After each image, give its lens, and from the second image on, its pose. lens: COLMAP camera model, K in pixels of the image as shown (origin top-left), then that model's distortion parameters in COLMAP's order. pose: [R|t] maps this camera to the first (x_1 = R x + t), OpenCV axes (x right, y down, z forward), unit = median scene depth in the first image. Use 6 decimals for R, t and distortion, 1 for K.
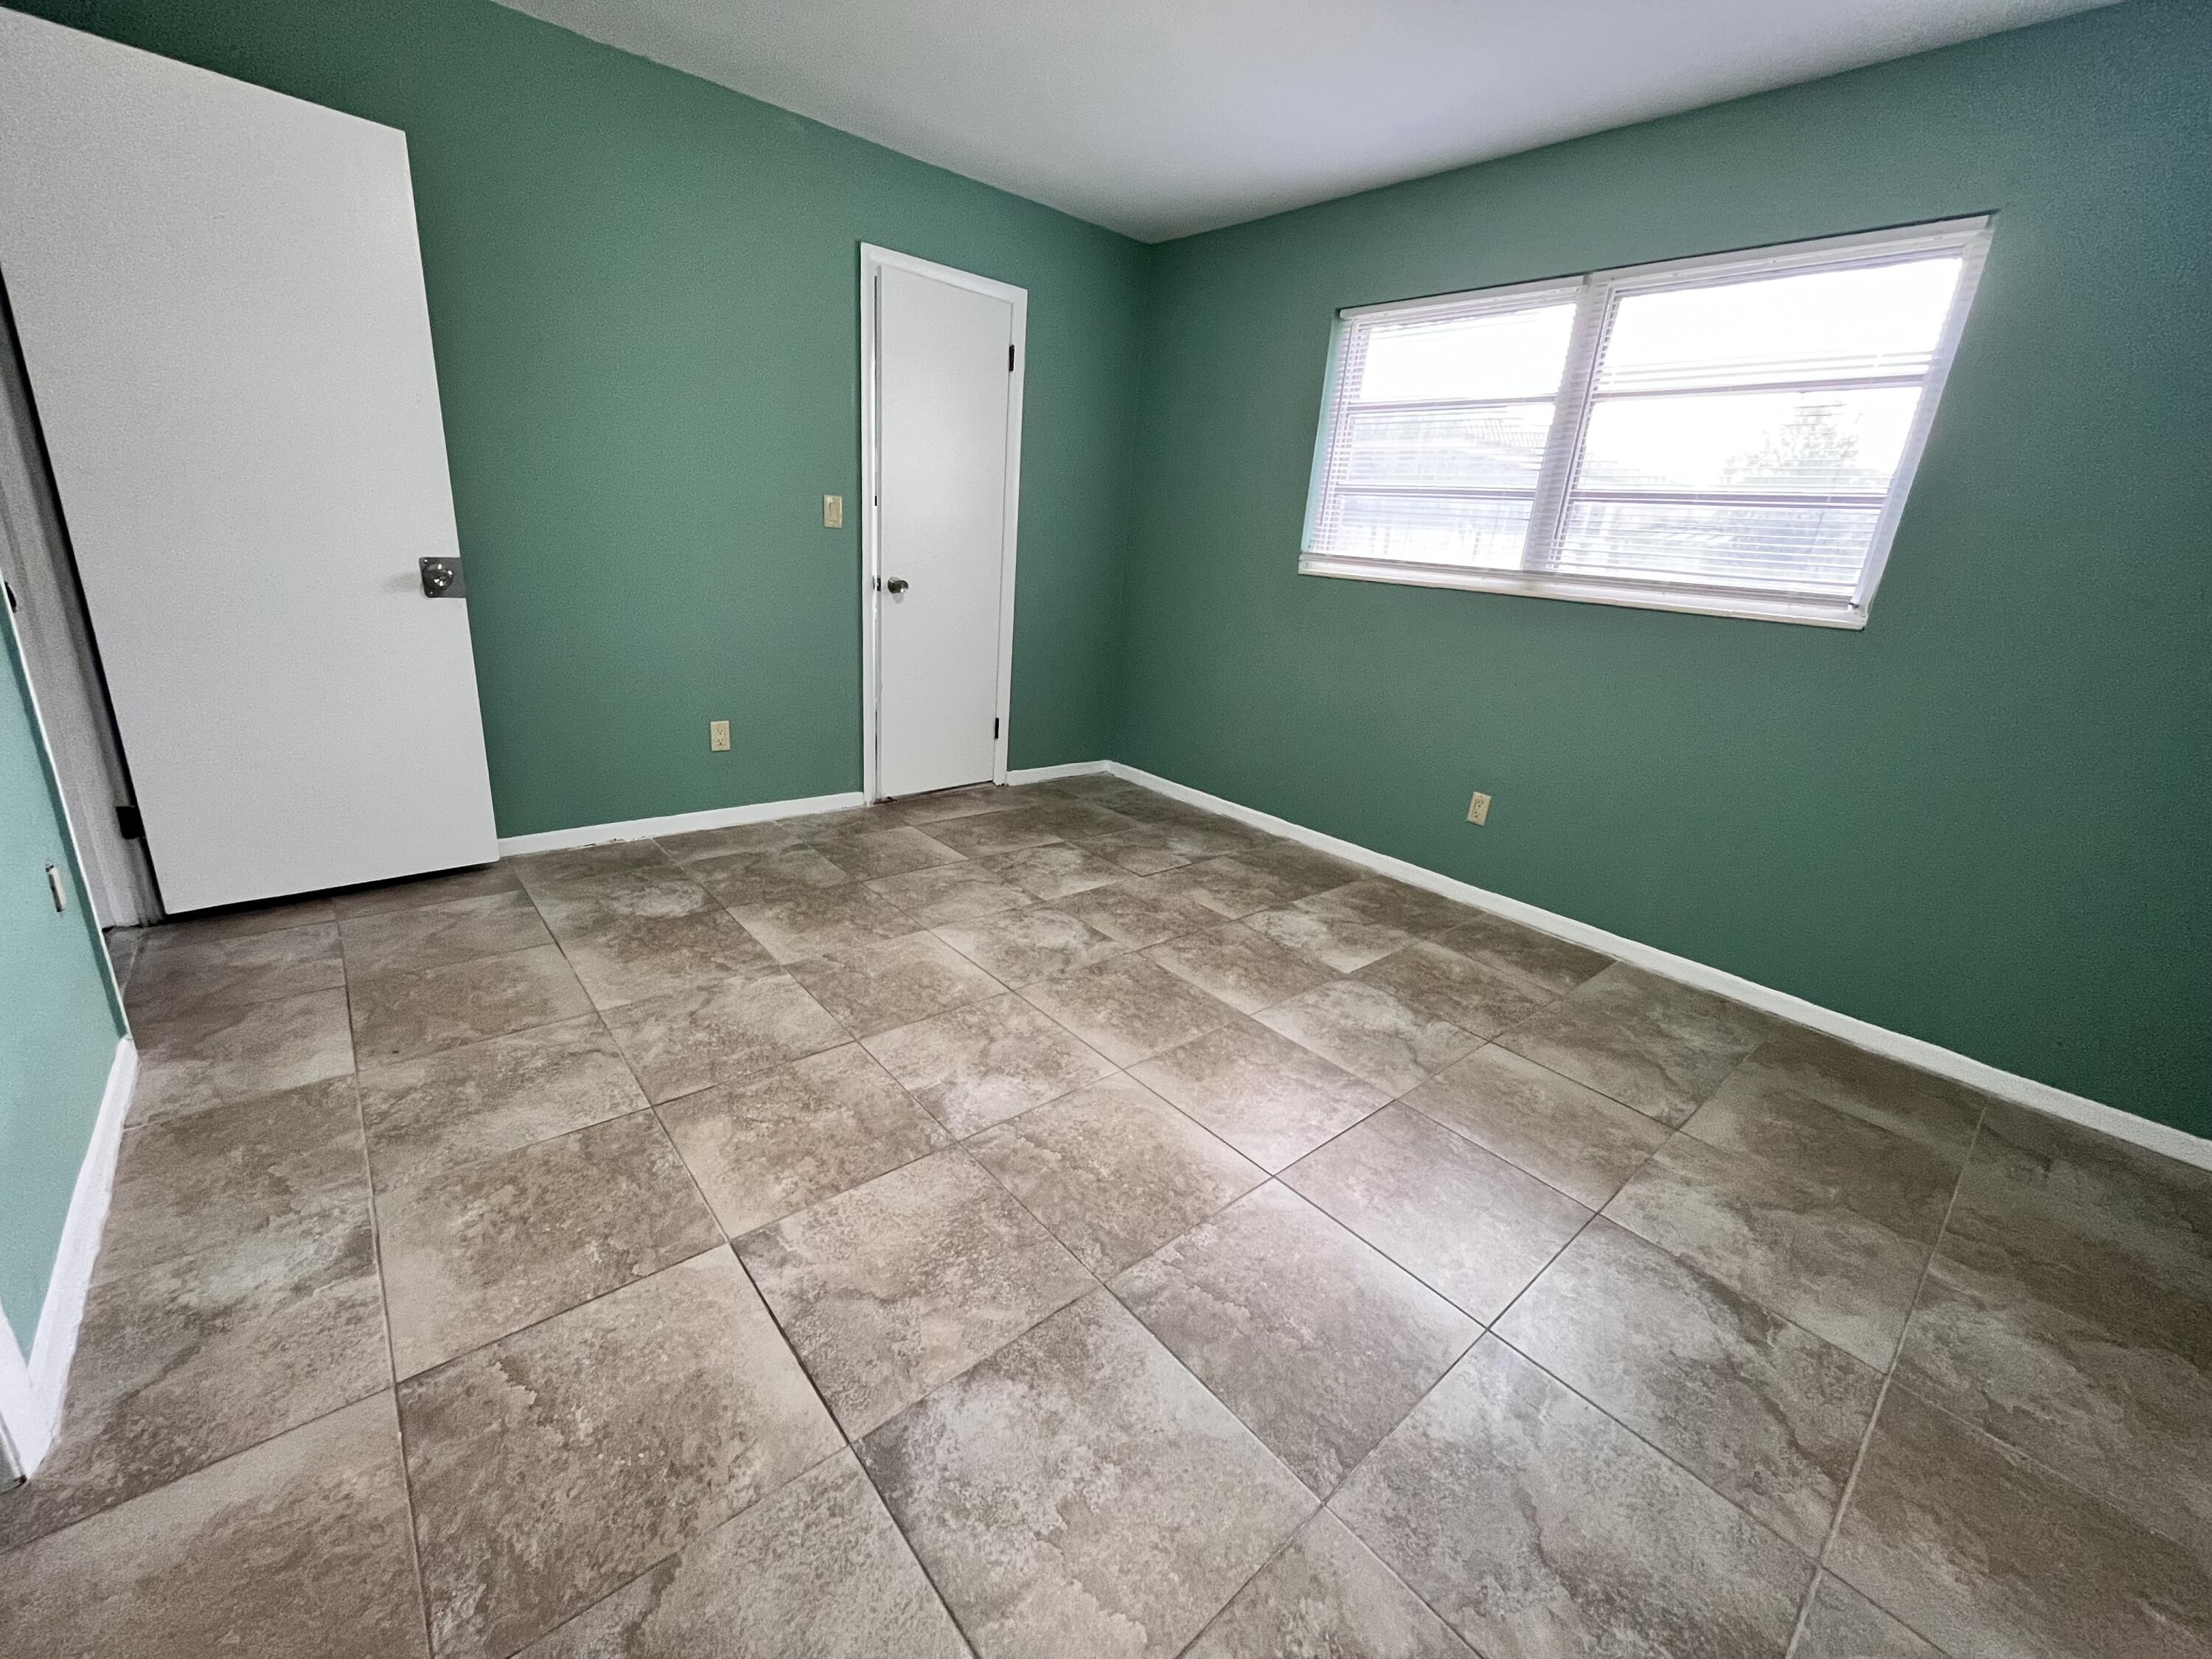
lens RADIAL K [[902.6, 0, 1110.7], [0, 902.6, 833.5], [0, 0, 1]] dist [-0.000915, -0.000170]
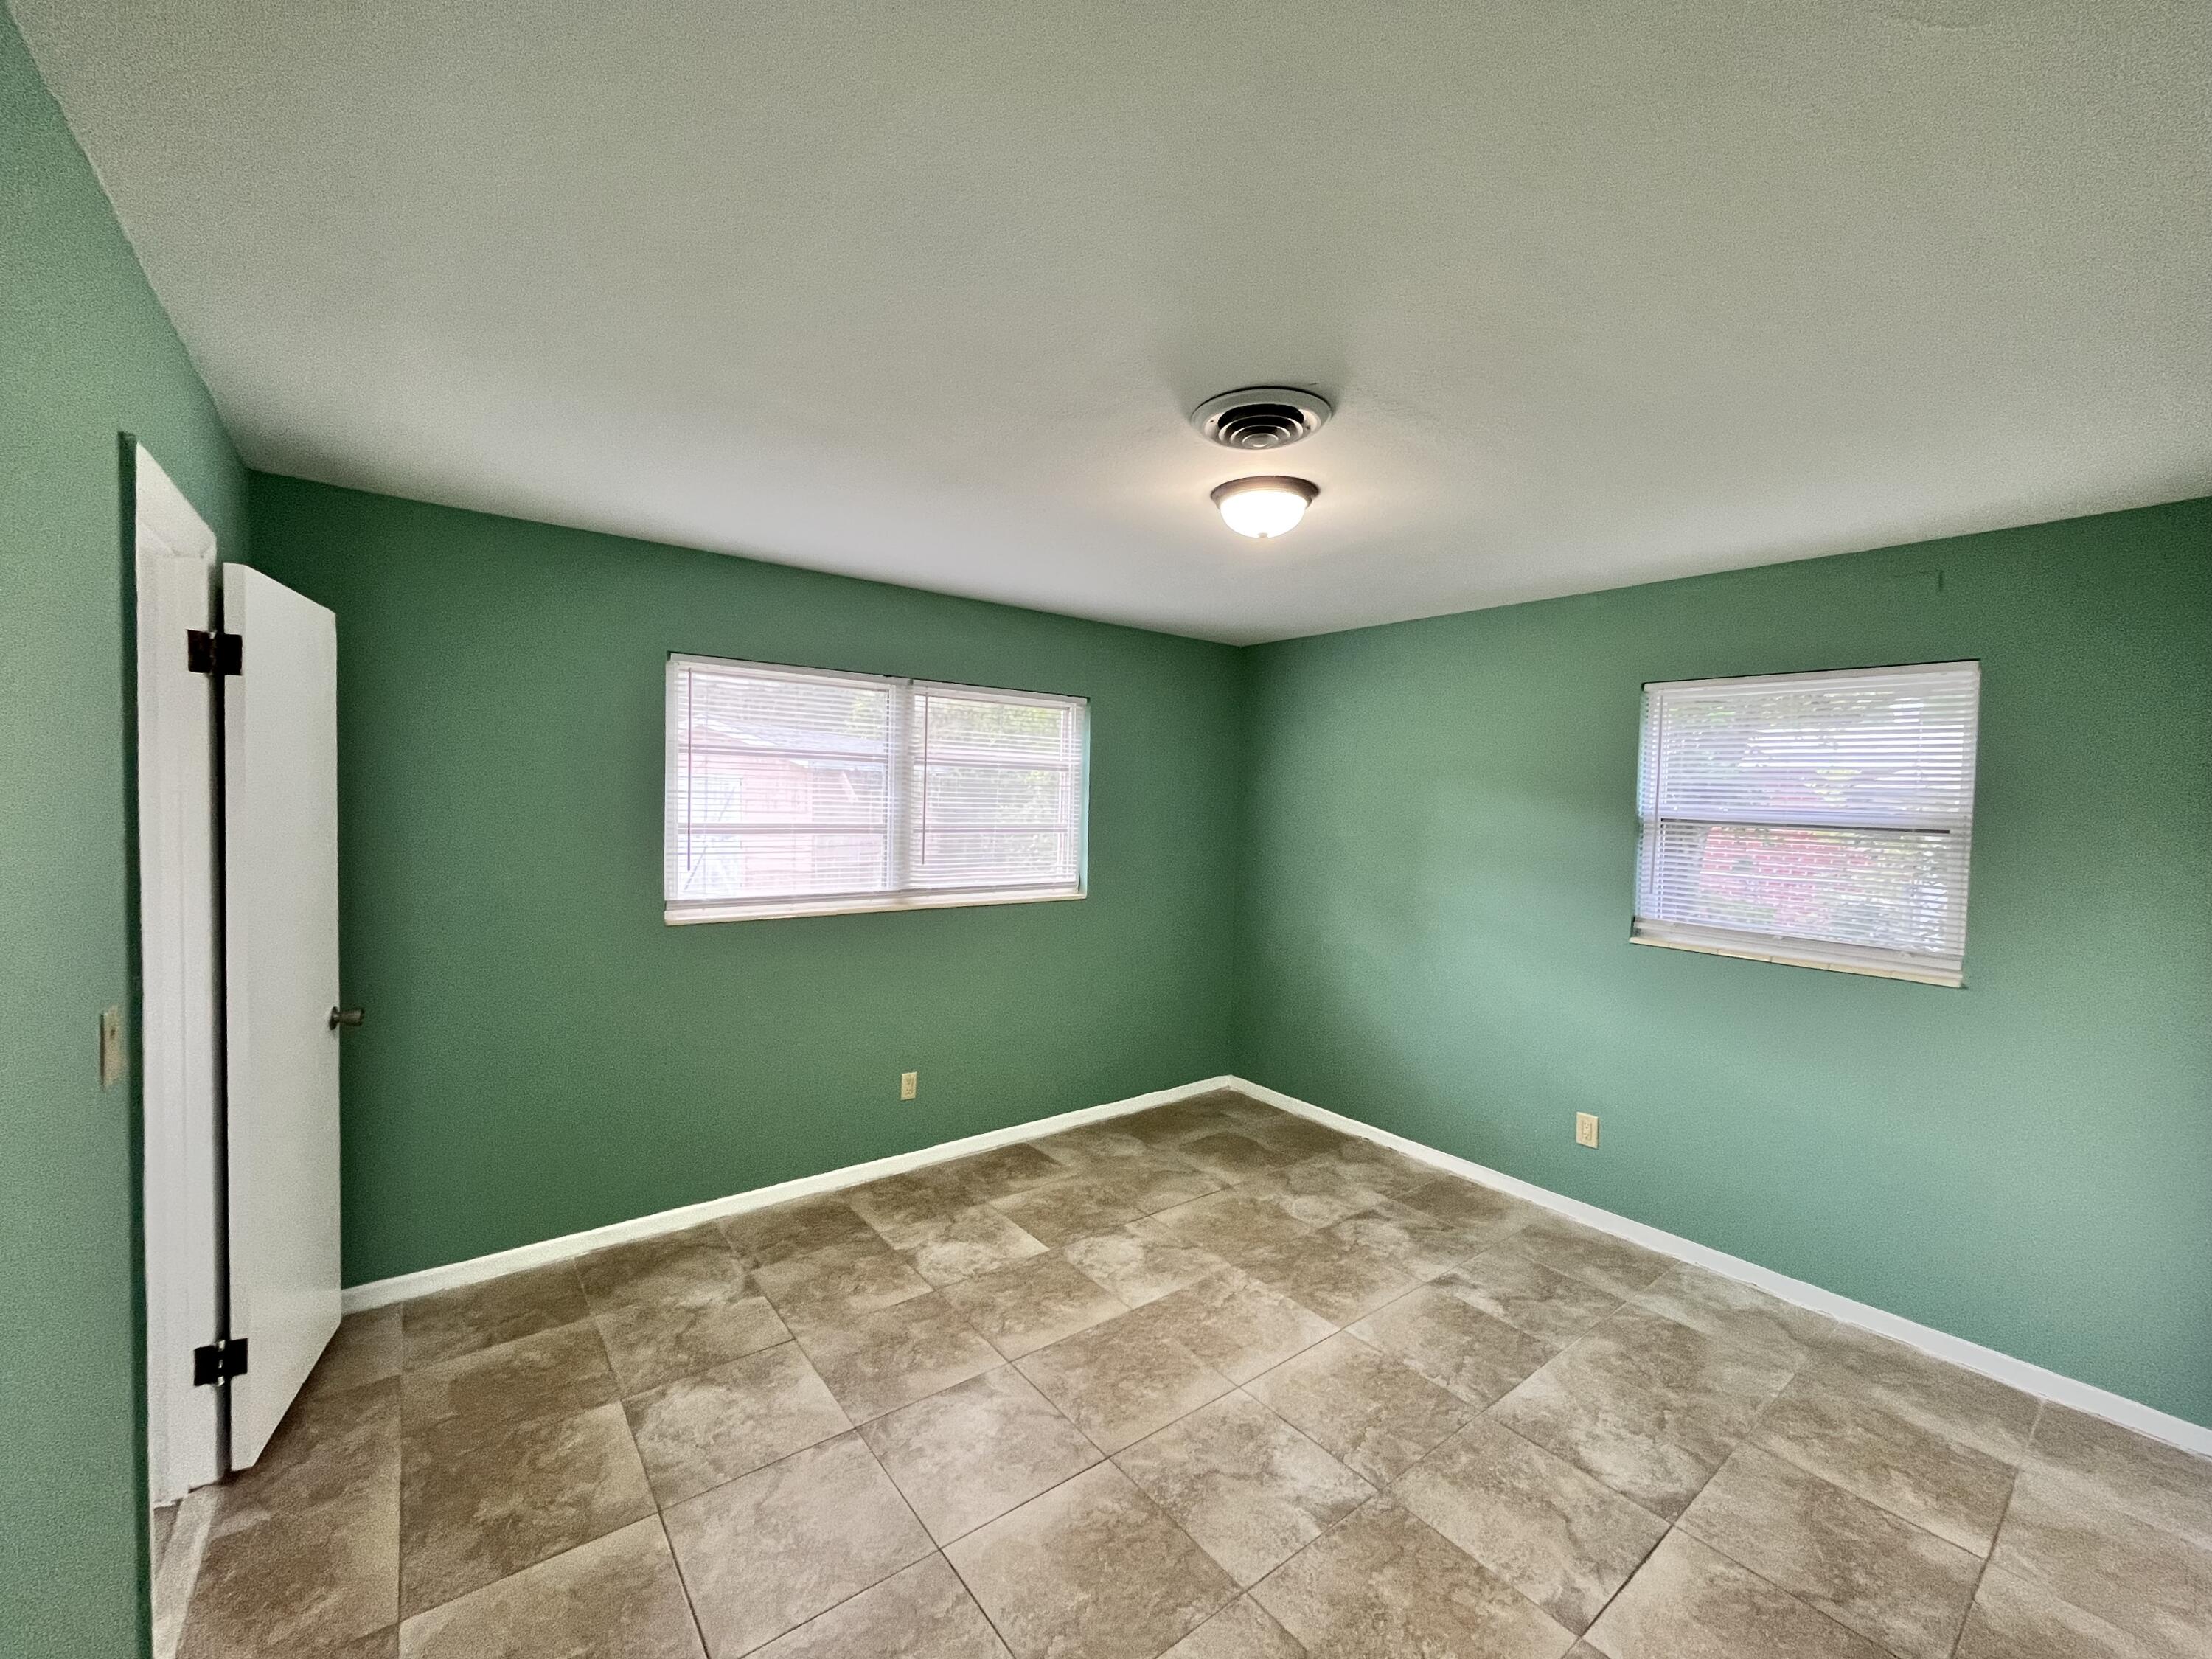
lens RADIAL K [[902.6, 0, 1104.2], [0, 902.6, 825.1], [0, 0, 1]] dist [-0.000915, -0.000170]
pose [[0.045943, -0.108270, 0.993059, -0.894851], [0.287185, 0.953573, 0.090679, -0.486923], [-0.956773, 0.281026, 0.074903, 0.733055]]
